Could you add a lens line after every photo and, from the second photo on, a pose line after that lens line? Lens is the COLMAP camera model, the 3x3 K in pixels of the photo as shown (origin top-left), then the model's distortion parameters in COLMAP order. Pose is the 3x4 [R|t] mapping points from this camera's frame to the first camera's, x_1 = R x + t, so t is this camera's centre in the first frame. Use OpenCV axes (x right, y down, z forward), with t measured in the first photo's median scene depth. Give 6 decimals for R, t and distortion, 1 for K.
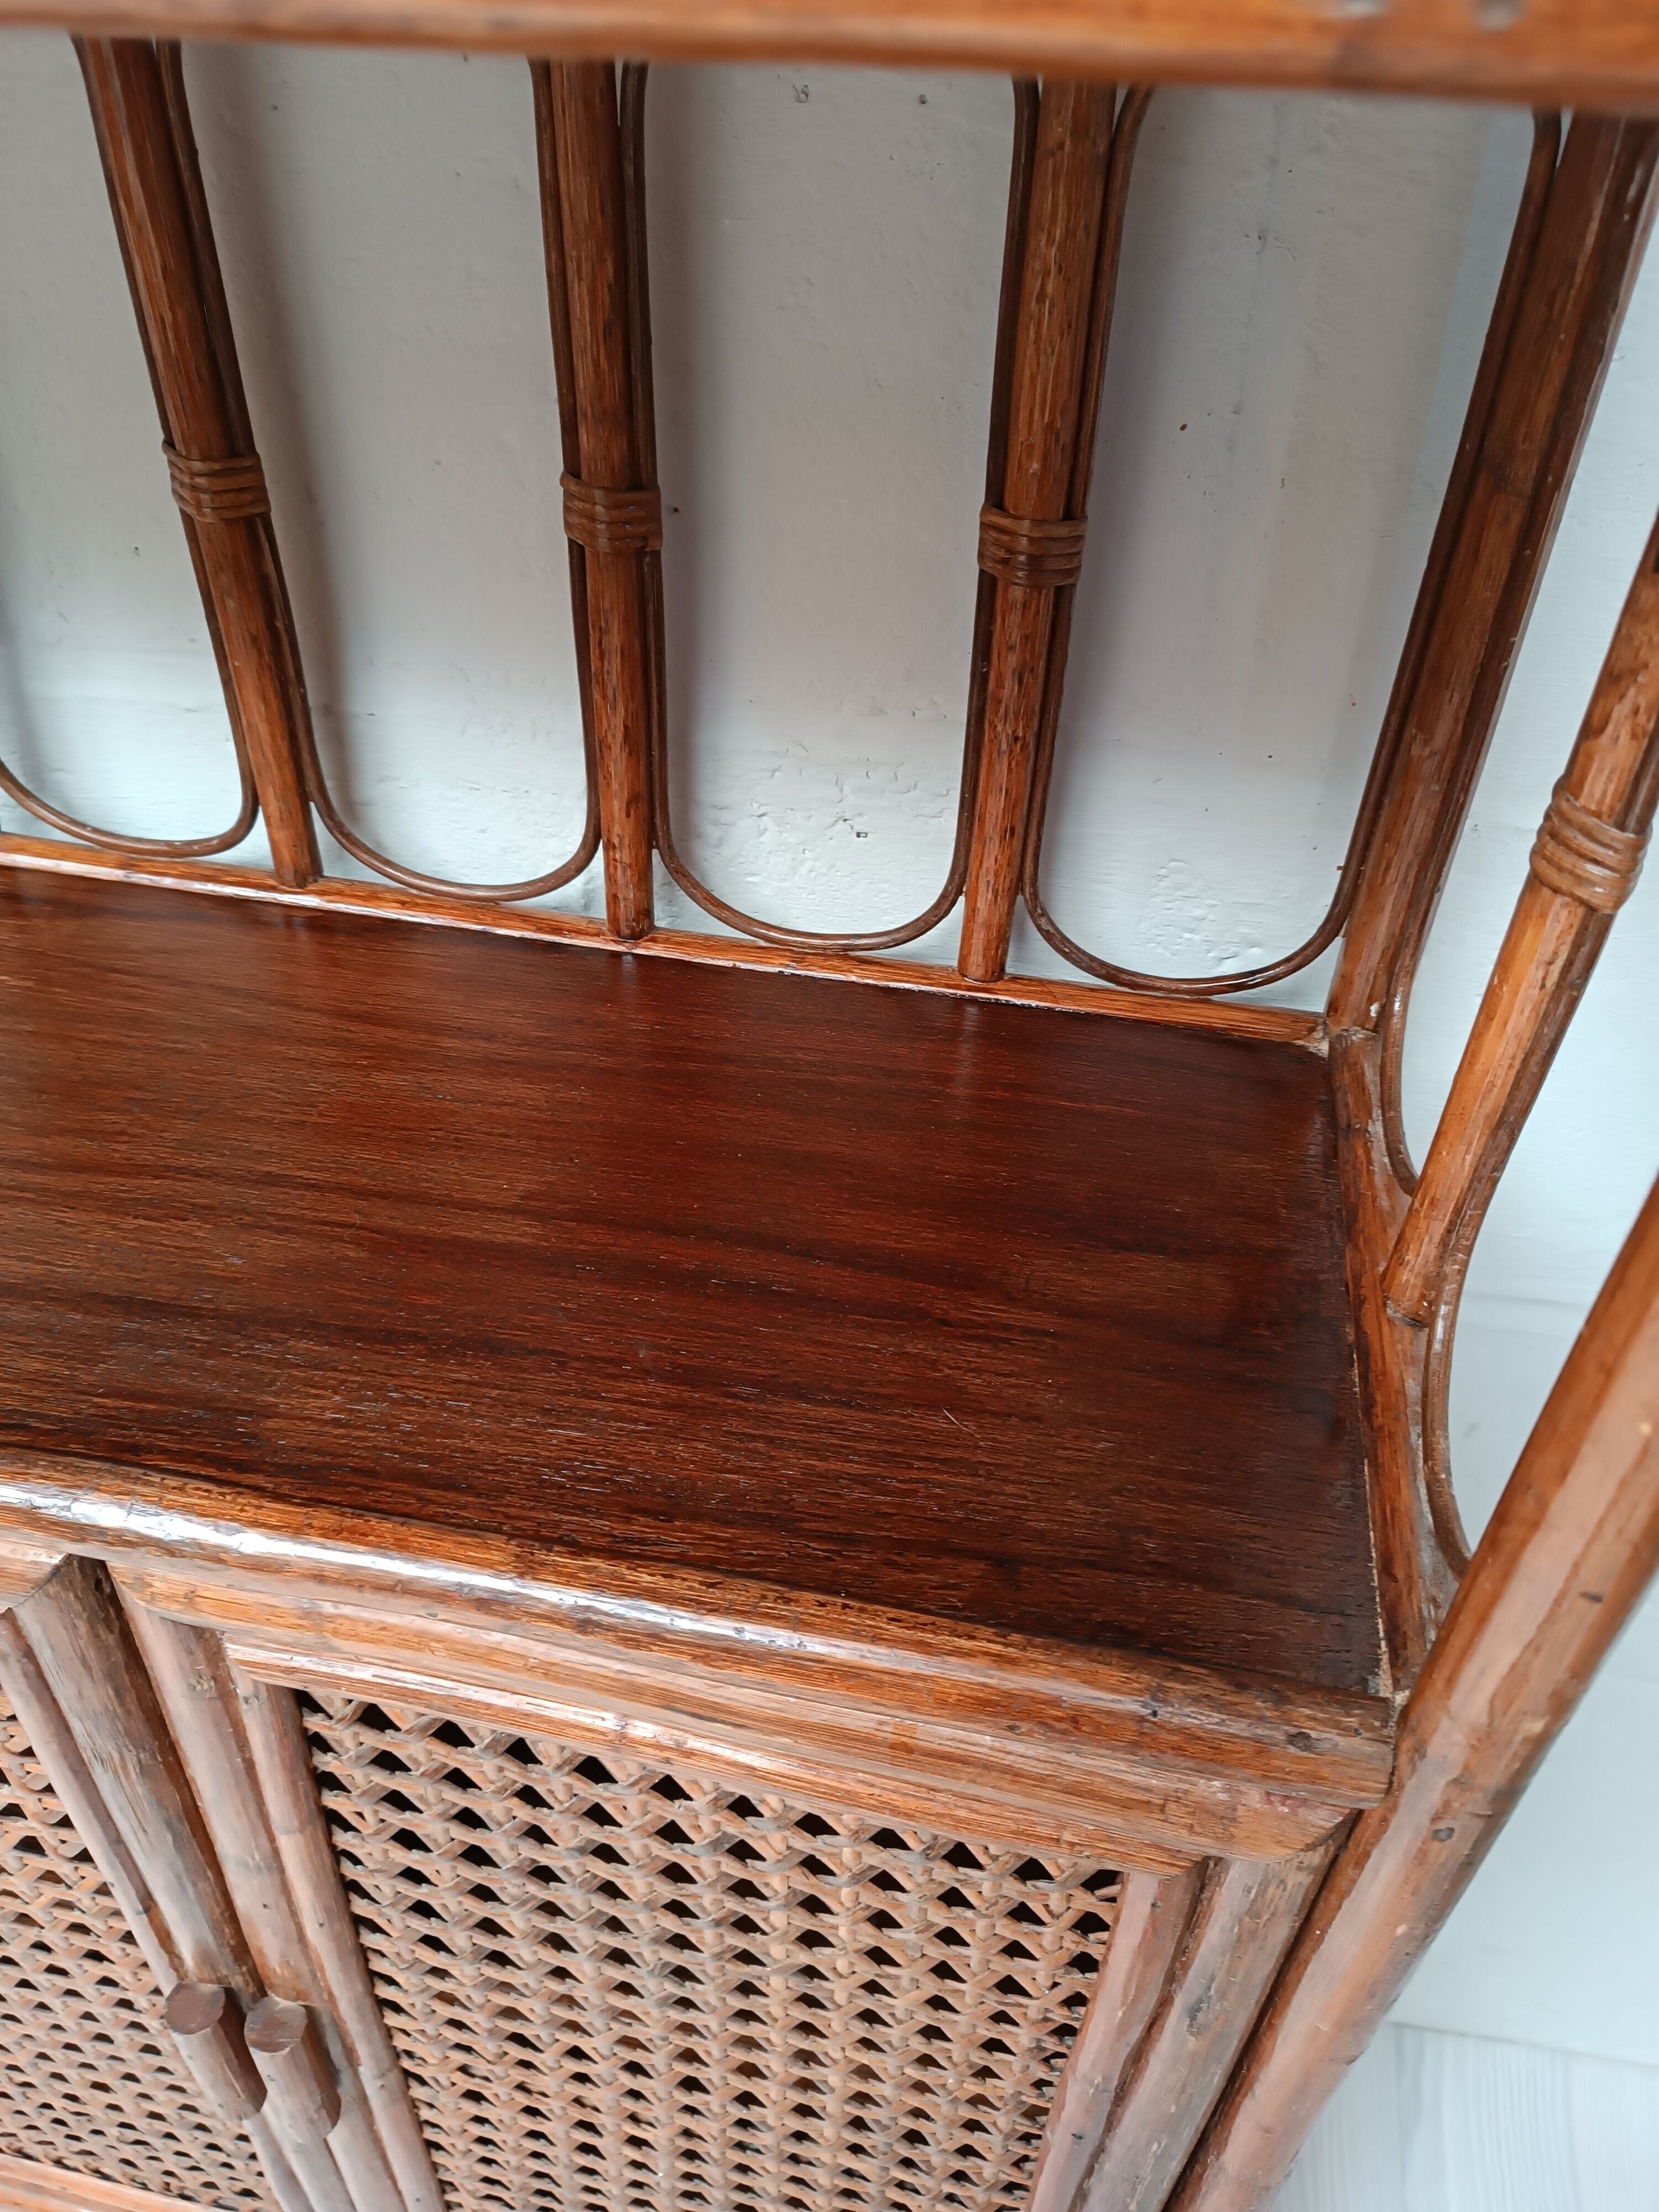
lens RADIAL K [[1600.2, 0, 825.2], [0, 1600.2, 1099.1], [0, 0, 1]] dist [0.001630, -0.006213]
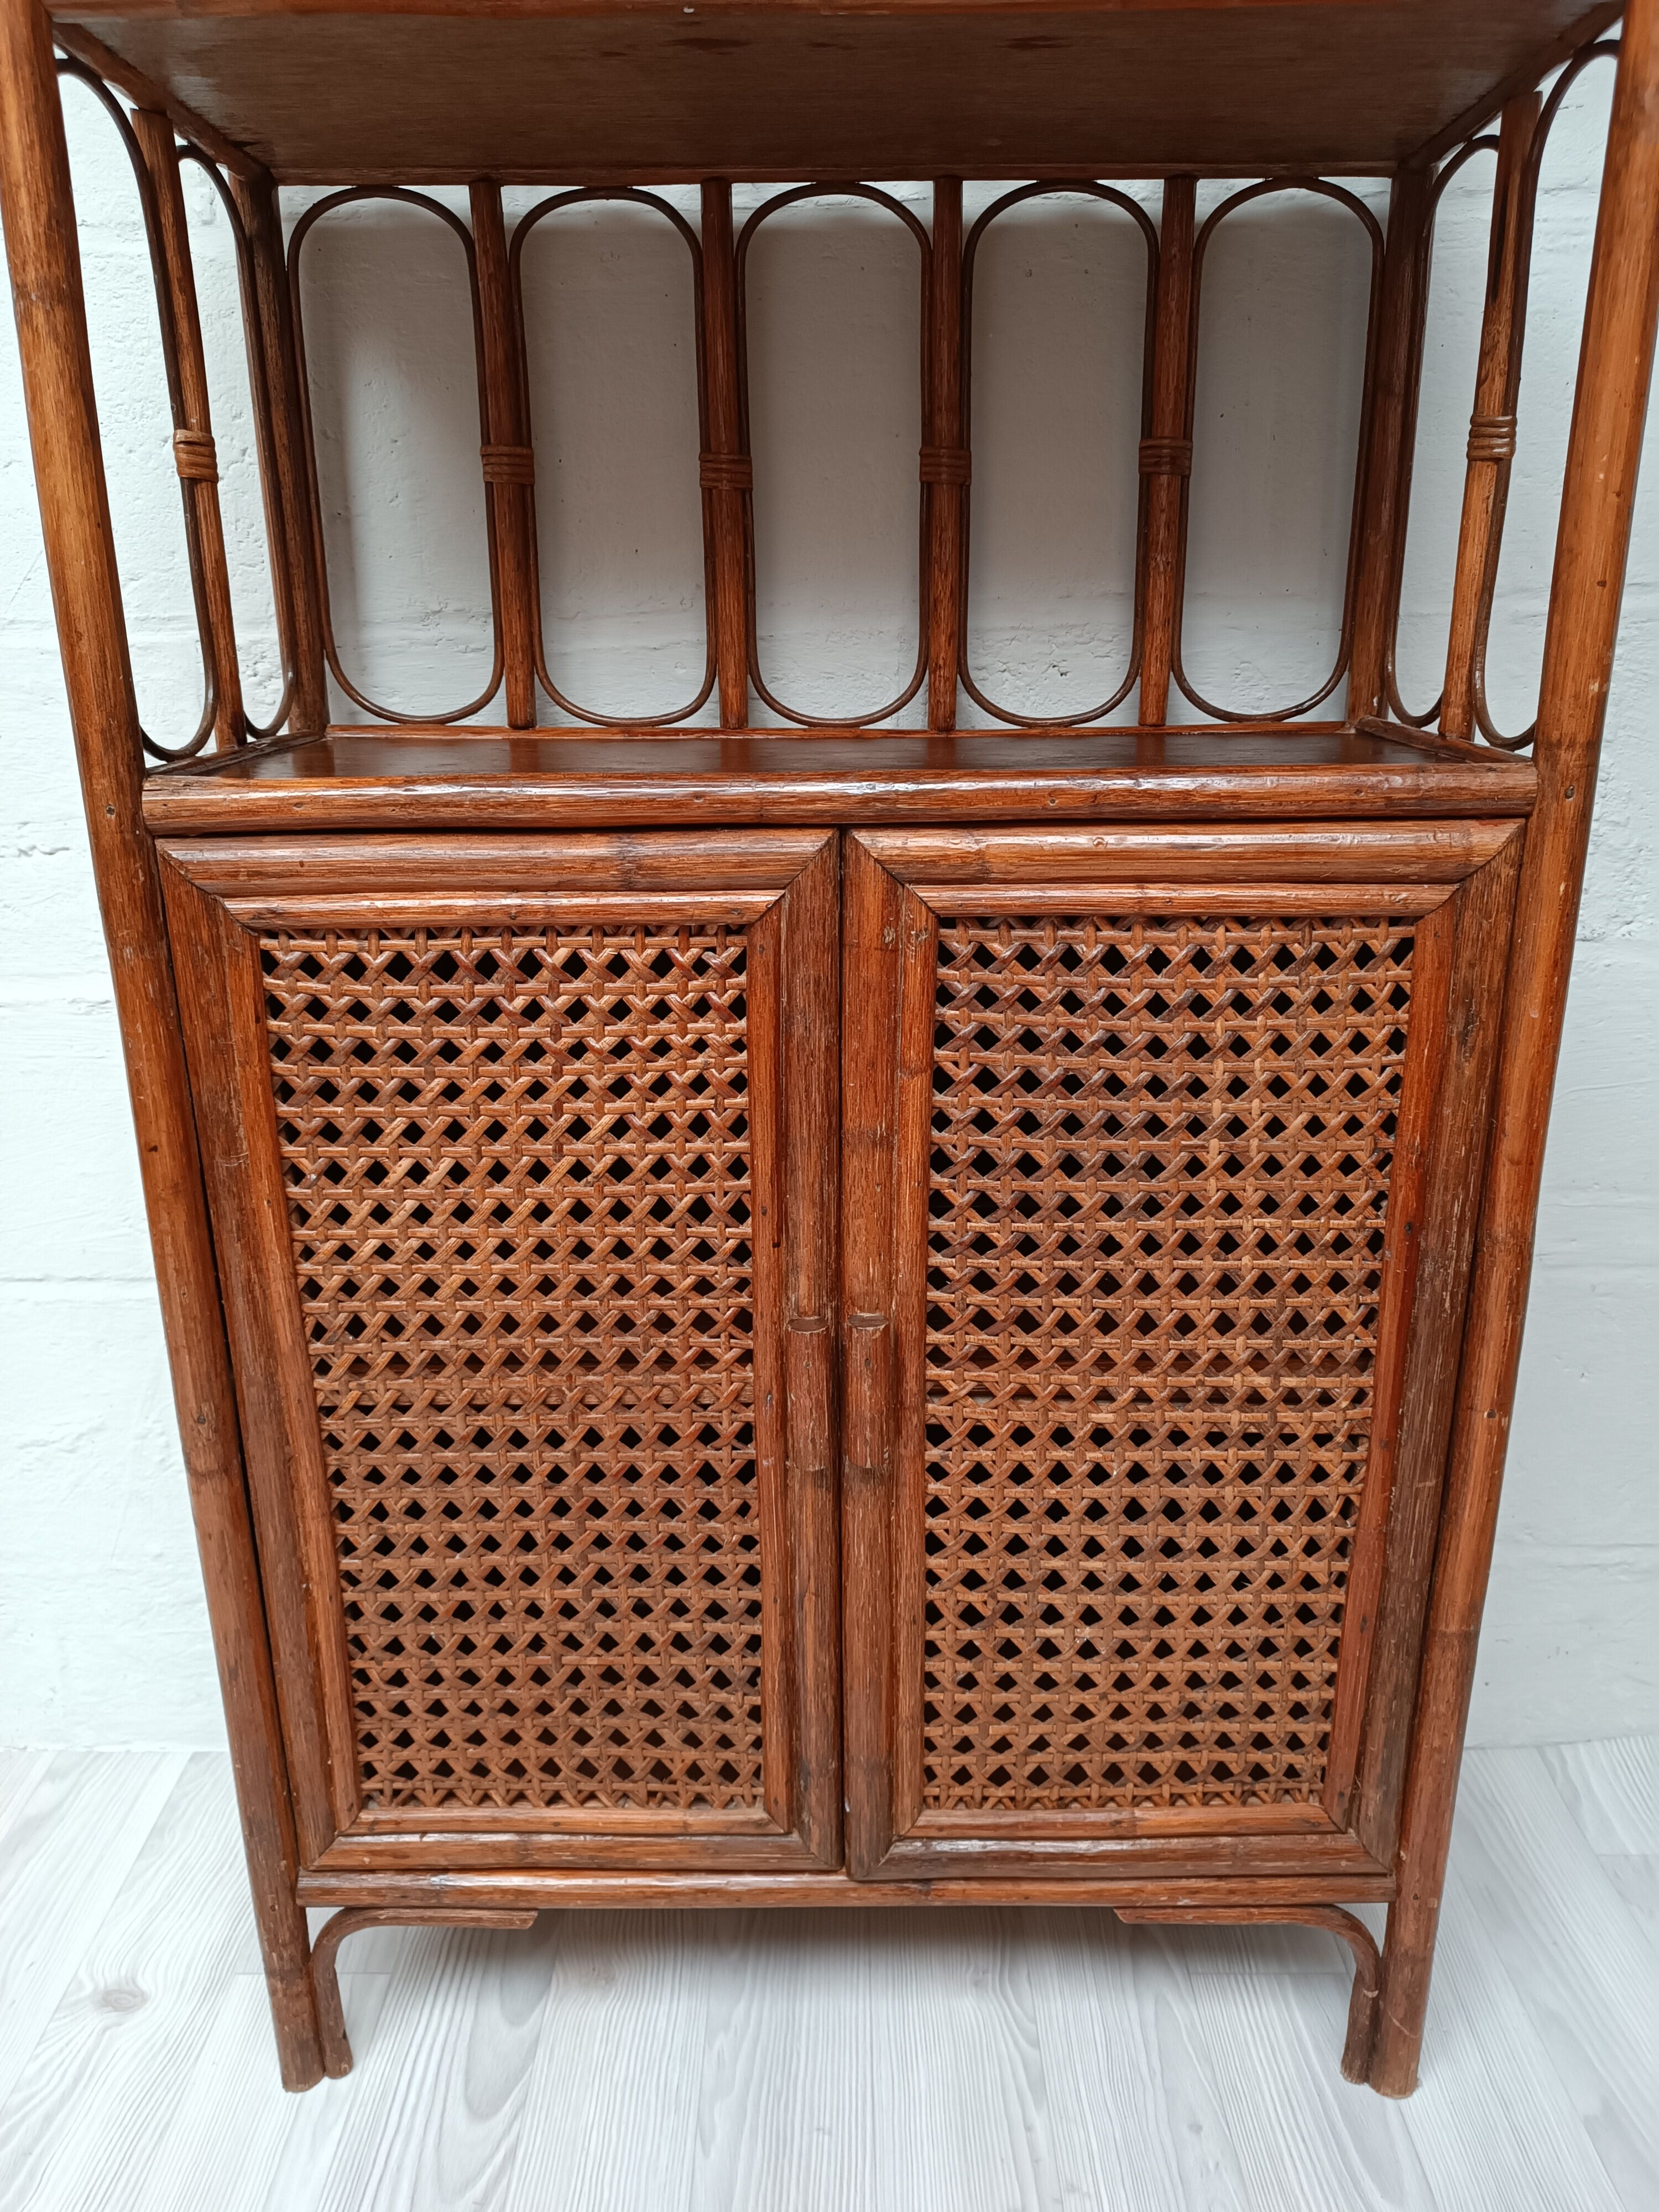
lens RADIAL K [[1586.6, 0, 824.5], [0, 1586.6, 1104.0], [0, 0, 1]] dist [0.023708, -0.026917]
pose [[0.981779, -0.095530, 0.164270, -0.682636], [0.148689, 0.924482, -0.351032, 1.015781], [-0.118331, 0.369061, 0.921841, -0.472082]]
